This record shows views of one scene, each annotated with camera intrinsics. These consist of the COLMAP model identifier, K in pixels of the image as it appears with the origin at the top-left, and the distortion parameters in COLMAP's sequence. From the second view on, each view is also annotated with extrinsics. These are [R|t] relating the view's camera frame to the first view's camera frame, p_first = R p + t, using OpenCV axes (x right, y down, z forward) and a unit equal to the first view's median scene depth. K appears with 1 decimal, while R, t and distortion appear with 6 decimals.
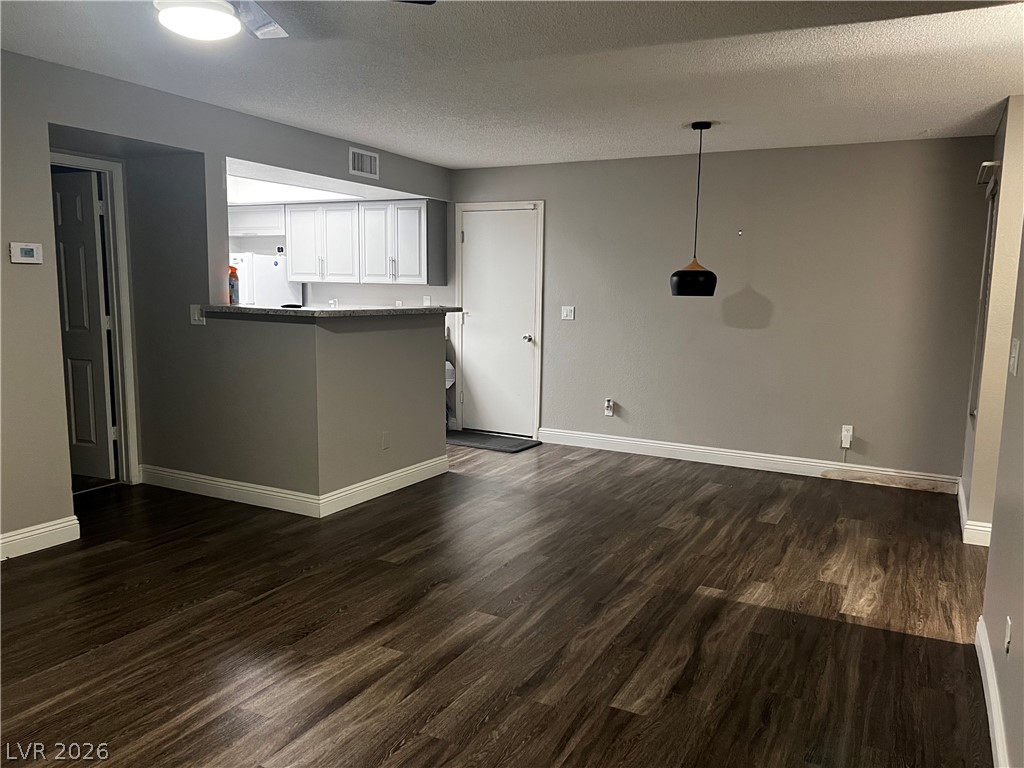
lens RADIAL K [[773.8, 0, 515.9], [0, 773.8, 388.4], [0, 0, 1]] dist [0.035084, -0.027405]
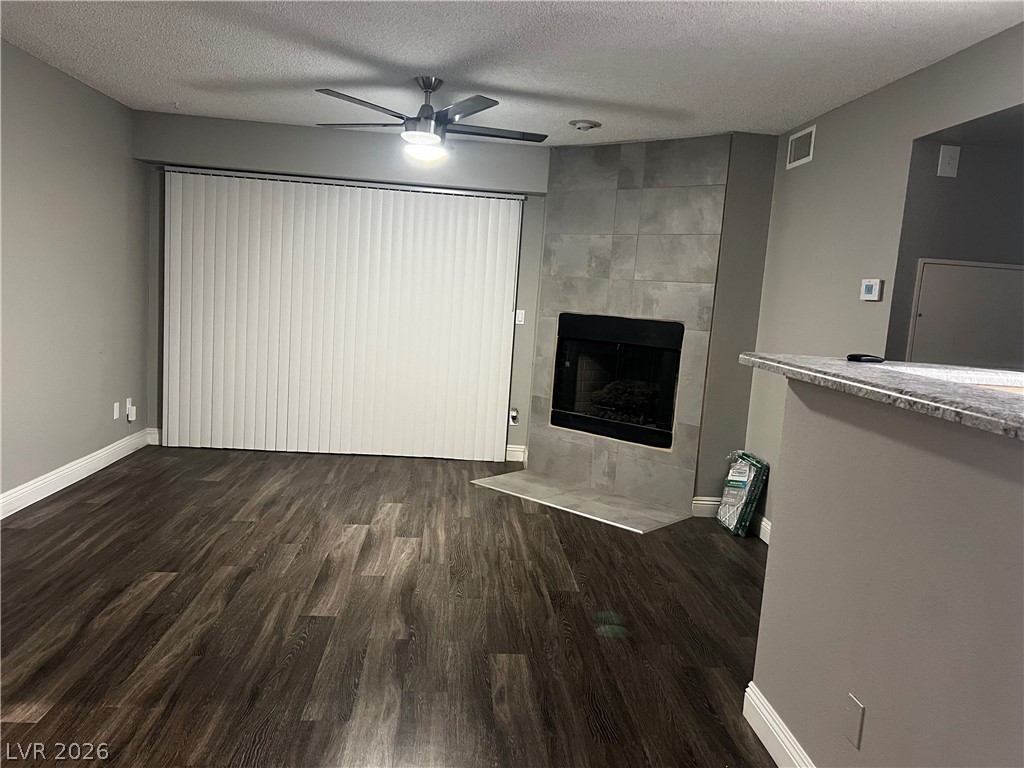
lens RADIAL K [[773.8, 0, 521.8], [0, 773.8, 380.7], [0, 0, 1]] dist [0.035084, -0.027405]
pose [[-0.840790, -0.013617, -0.541190, 0.292211], [-0.154201, 0.964296, 0.215302, -0.246962], [0.518936, 0.264475, -0.812870, 1.905705]]
